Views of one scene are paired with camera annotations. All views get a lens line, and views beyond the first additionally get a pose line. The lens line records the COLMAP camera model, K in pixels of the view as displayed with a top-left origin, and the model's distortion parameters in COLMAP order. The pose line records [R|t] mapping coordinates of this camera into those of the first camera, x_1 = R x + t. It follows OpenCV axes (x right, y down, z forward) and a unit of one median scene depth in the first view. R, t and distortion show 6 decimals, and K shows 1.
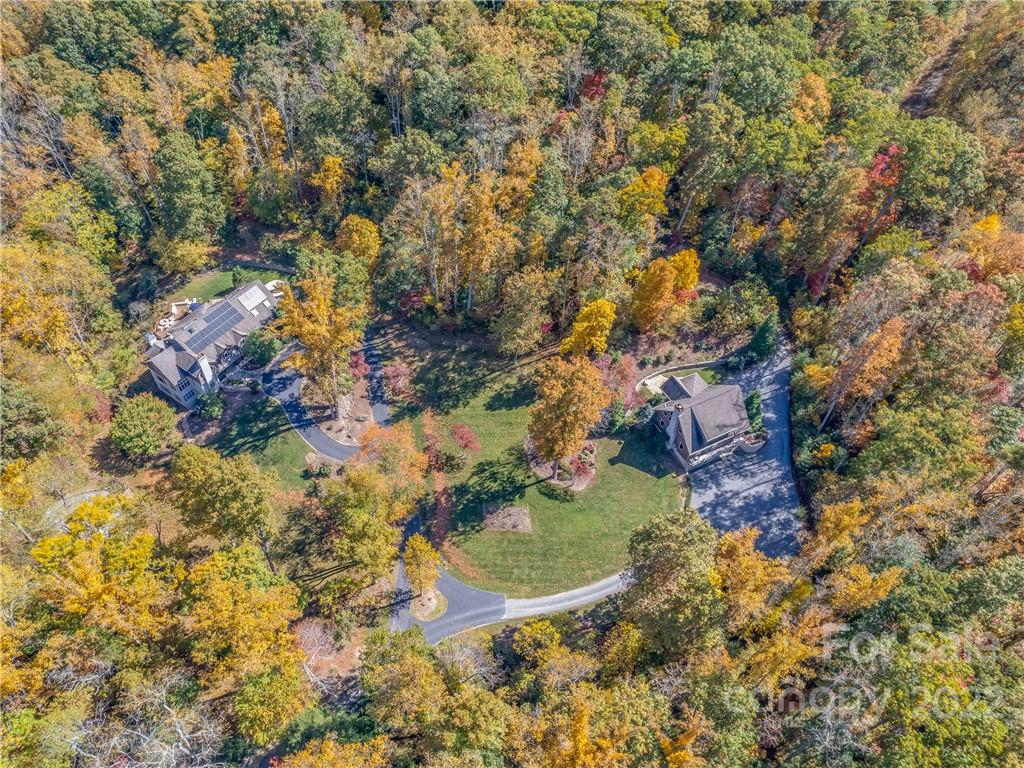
lens RADIAL K [[726.7, 0, 511.9], [0, 726.7, 411.2], [0, 0, 1]] dist [-0.004956, -0.003488]
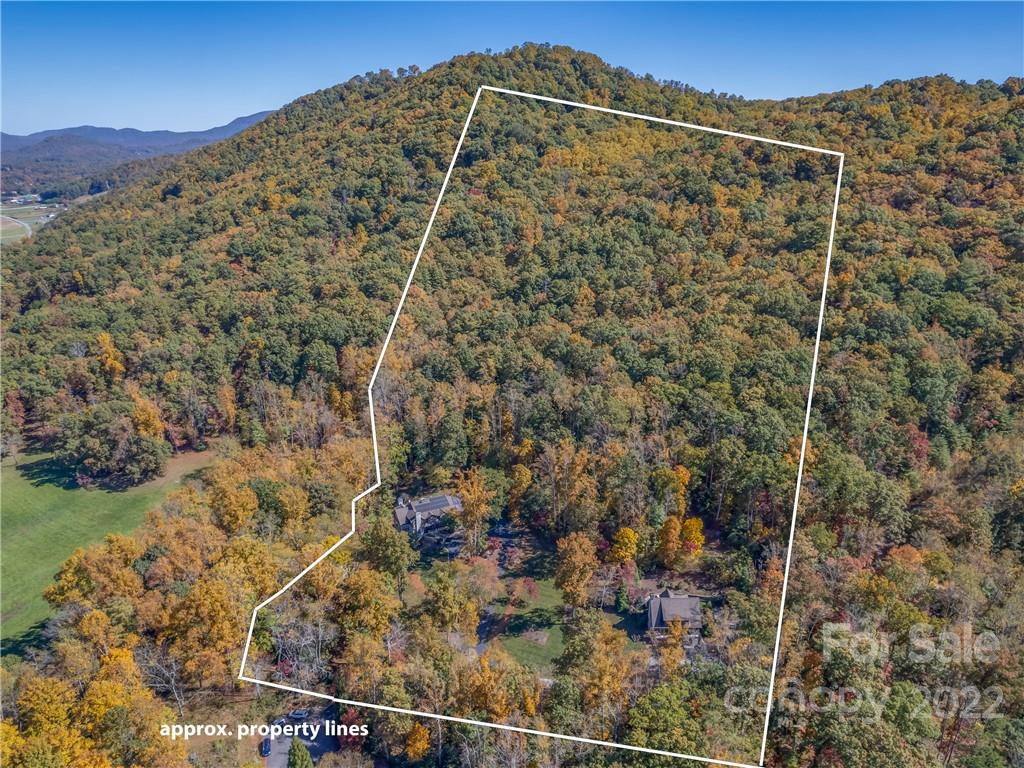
lens RADIAL K [[726.7, 0, 511.9], [0, 726.7, 411.2], [0, 0, 1]] dist [-0.004956, -0.003488]
pose [[0.894214, 0.155224, -0.419865, 0.479570], [-0.336124, 0.852293, -0.400772, 0.335867], [0.295639, 0.499502, 0.814307, -0.525037]]
